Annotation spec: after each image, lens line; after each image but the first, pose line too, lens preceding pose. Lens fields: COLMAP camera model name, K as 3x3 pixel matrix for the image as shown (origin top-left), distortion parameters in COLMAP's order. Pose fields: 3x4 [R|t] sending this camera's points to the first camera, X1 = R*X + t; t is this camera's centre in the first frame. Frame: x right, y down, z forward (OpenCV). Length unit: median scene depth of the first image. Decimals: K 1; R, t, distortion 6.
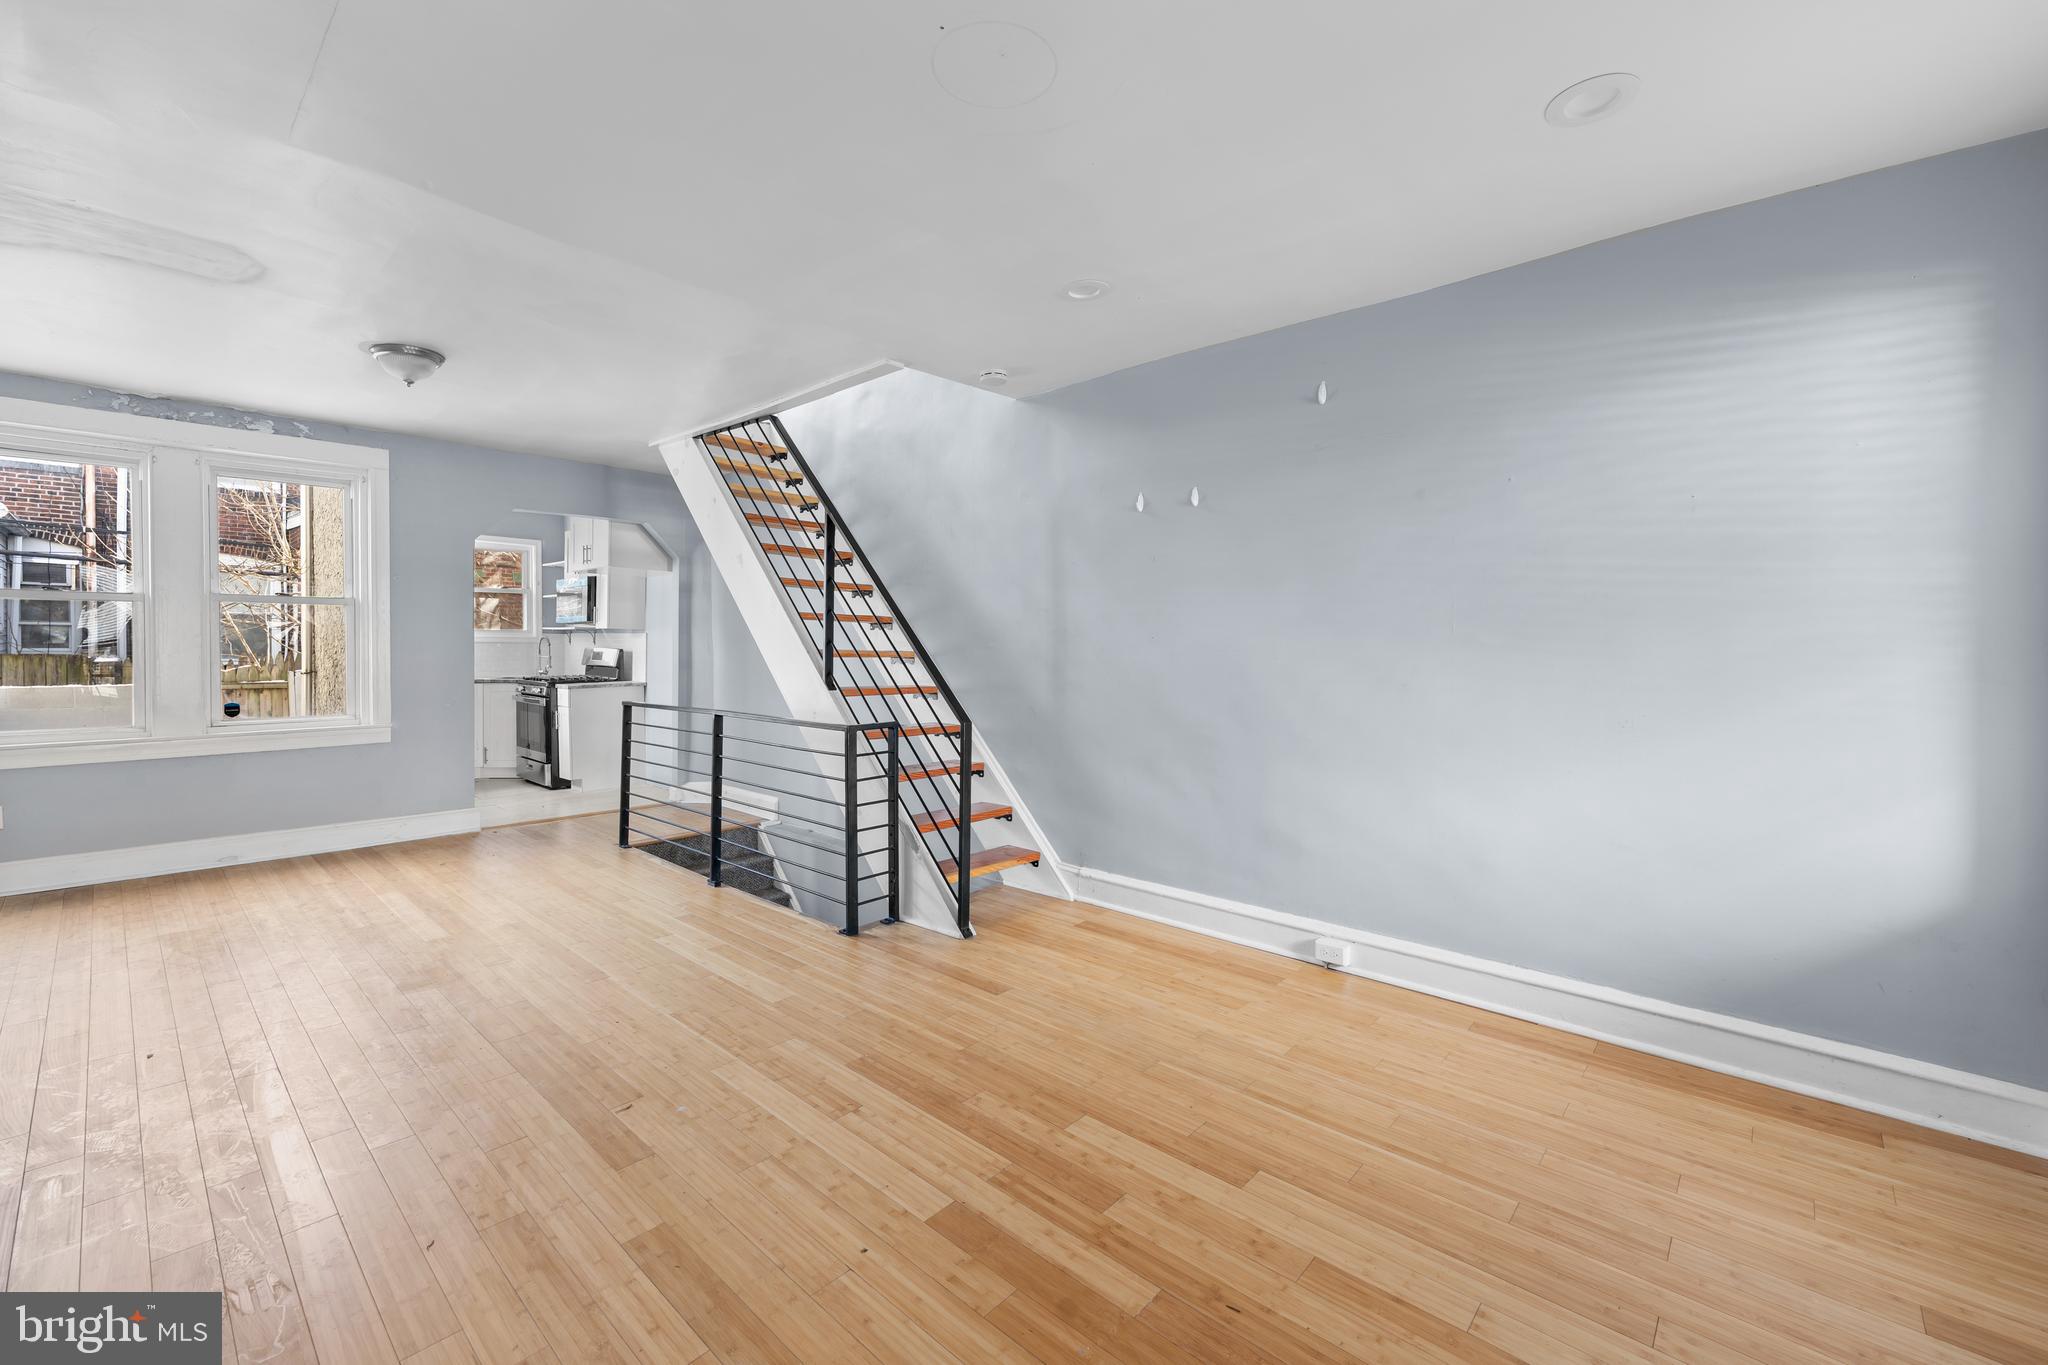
lens RADIAL K [[865.0, 0, 1035.2], [0, 865.0, 670.4], [0, 0, 1]] dist [-0.010821, 0.000071]
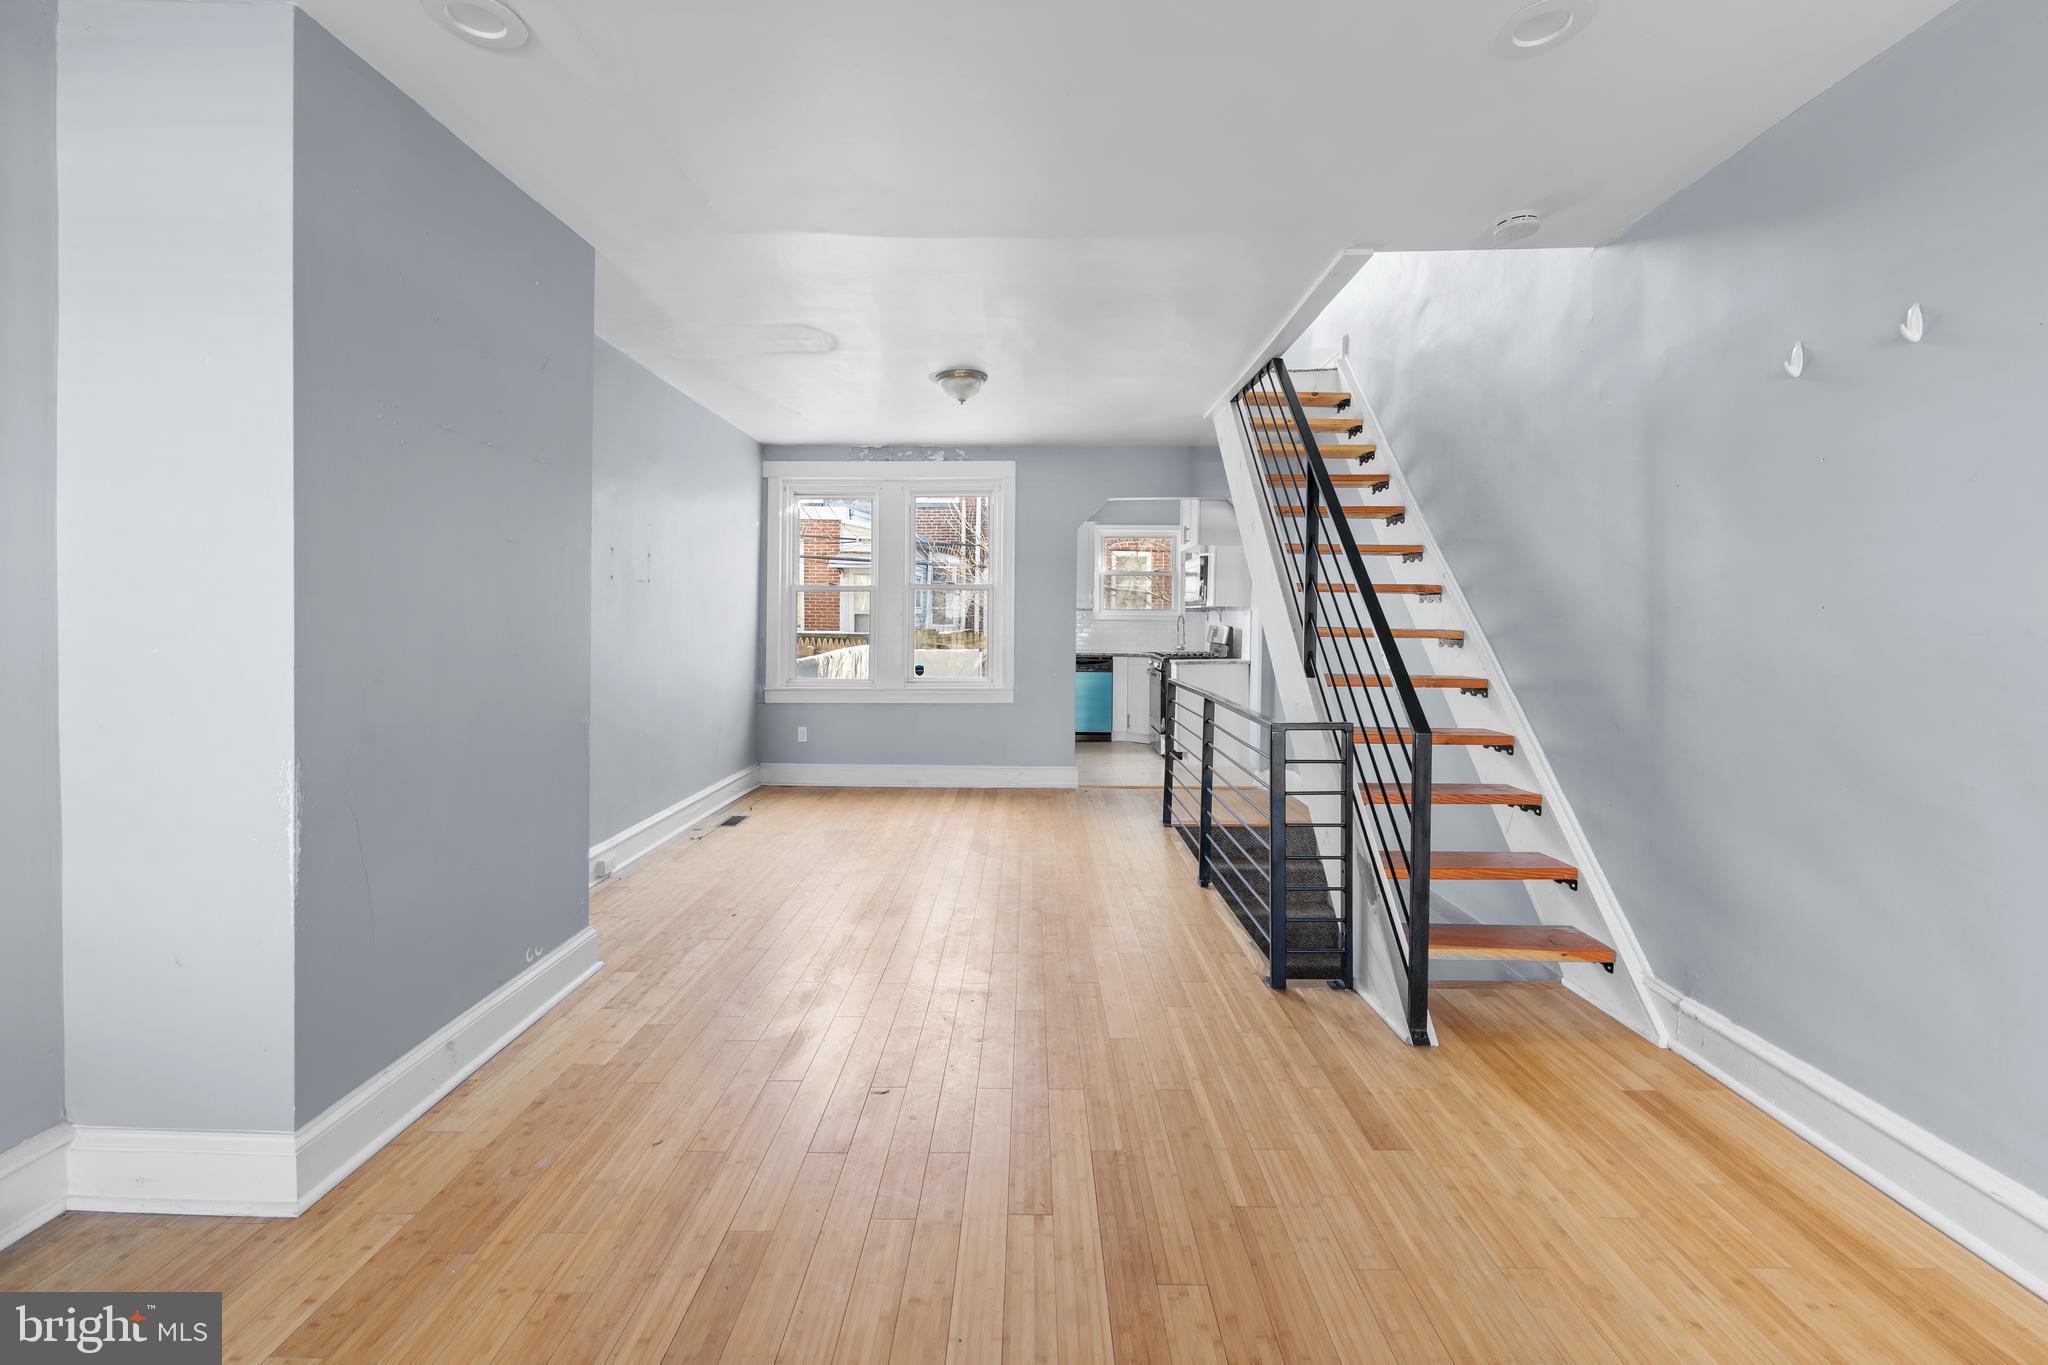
lens RADIAL K [[865.0, 0, 987.9], [0, 865.0, 632.9], [0, 0, 1]] dist [-0.010821, 0.000071]
pose [[0.640034, 0.009395, -0.768289, 0.211889], [-0.023343, 0.999701, -0.007222, -0.007064], [0.767992, 0.022557, 0.640062, 0.268603]]
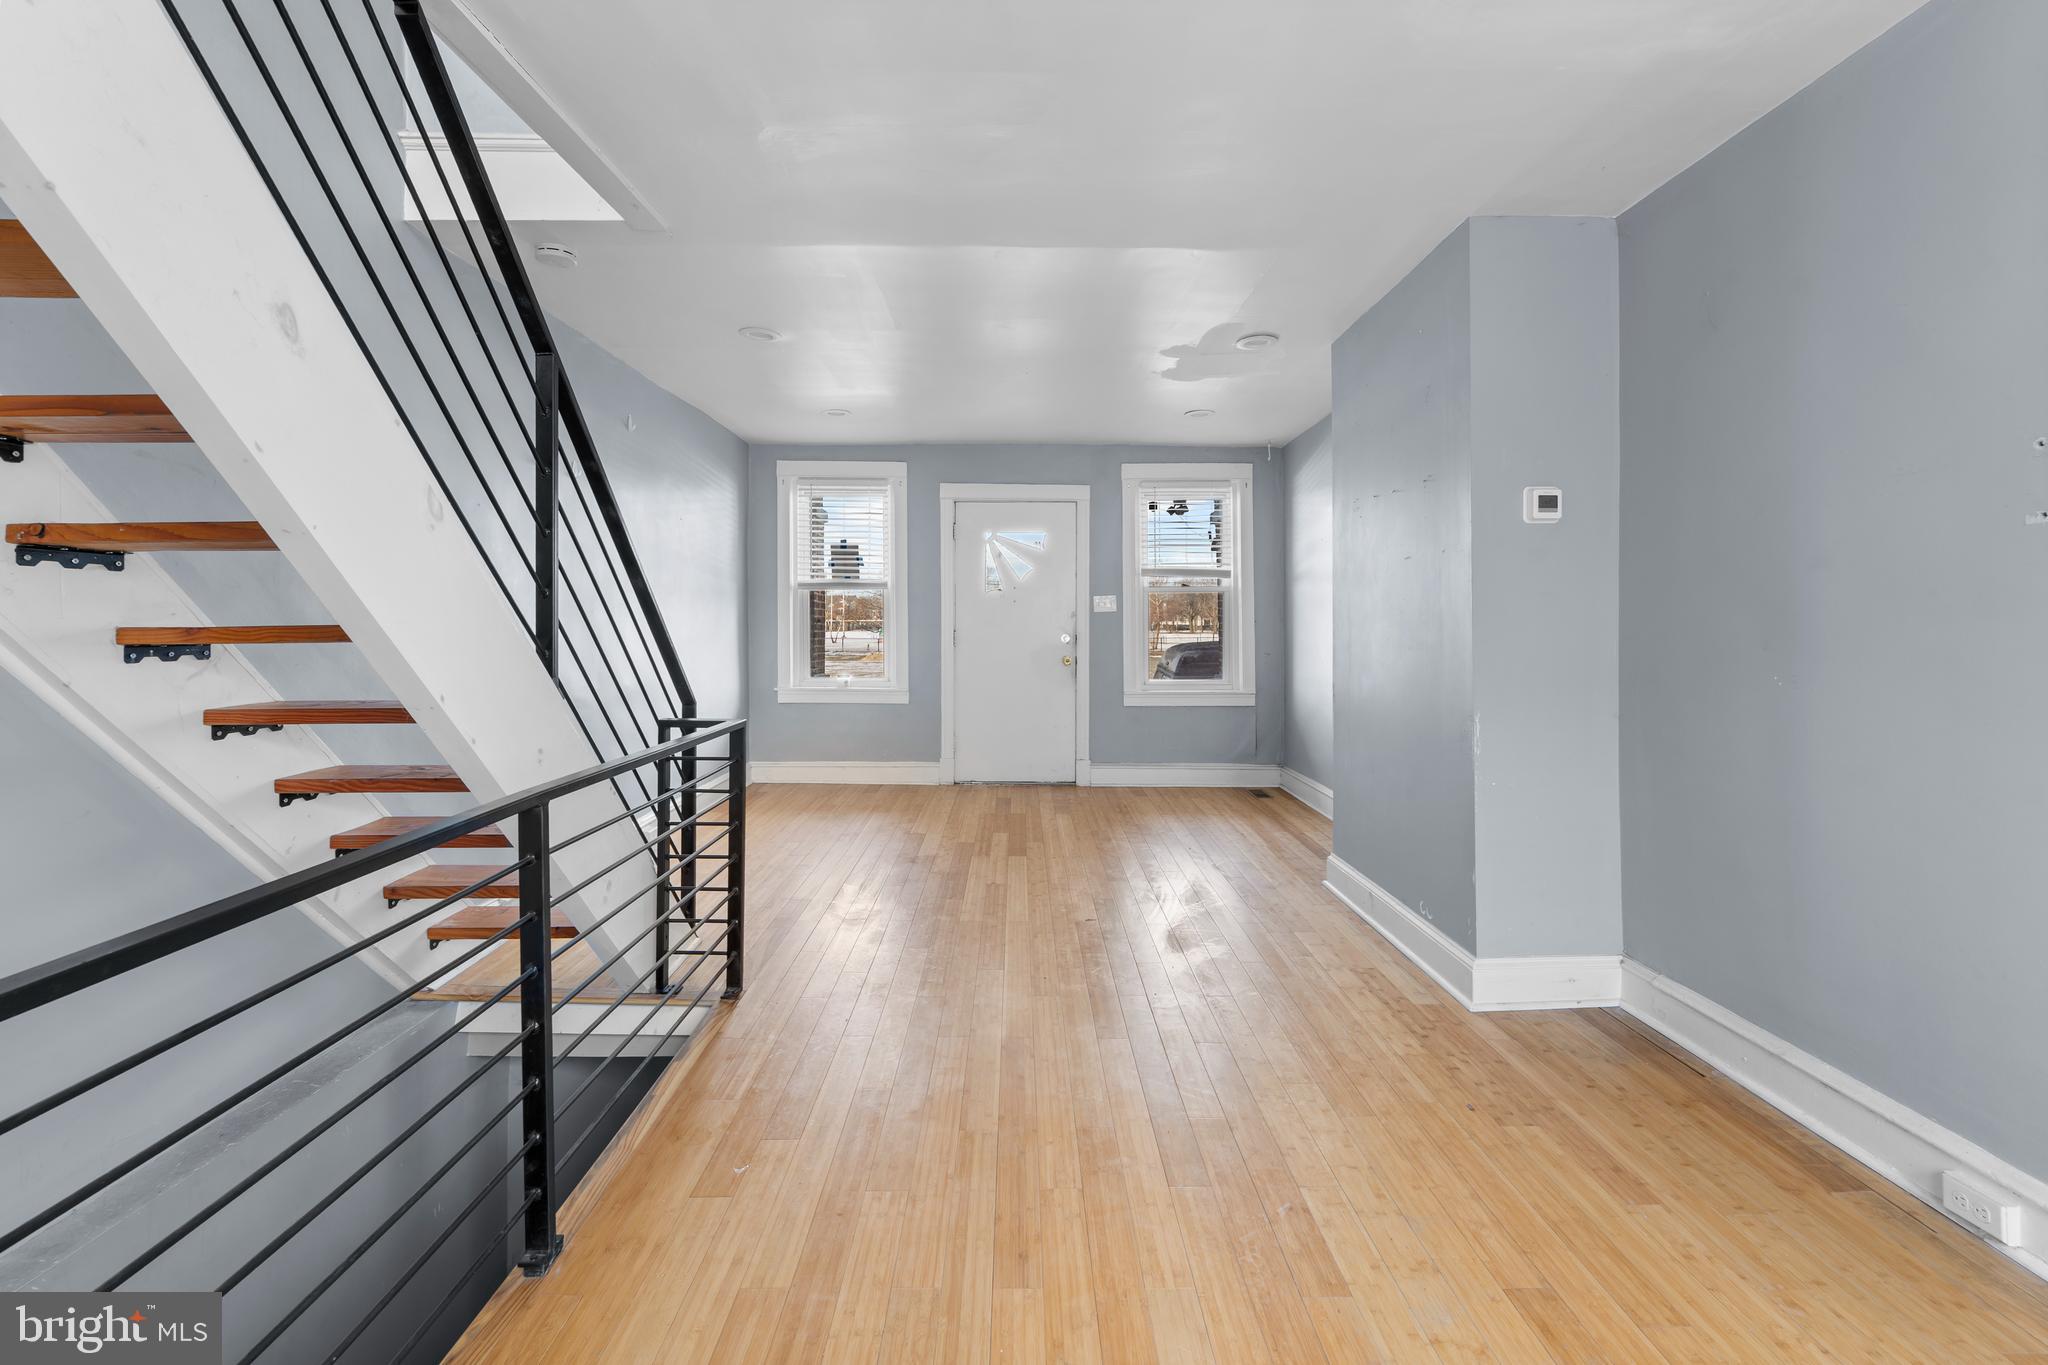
lens RADIAL K [[865.0, 0, 1019.6], [0, 865.0, 616.0], [0, 0, 1]] dist [-0.010821, 0.000071]
pose [[-0.678057, -0.008758, 0.734957, -0.903075], [0.011708, 0.999673, 0.022714, -0.039857], [-0.734916, 0.024006, -0.677733, 1.264035]]
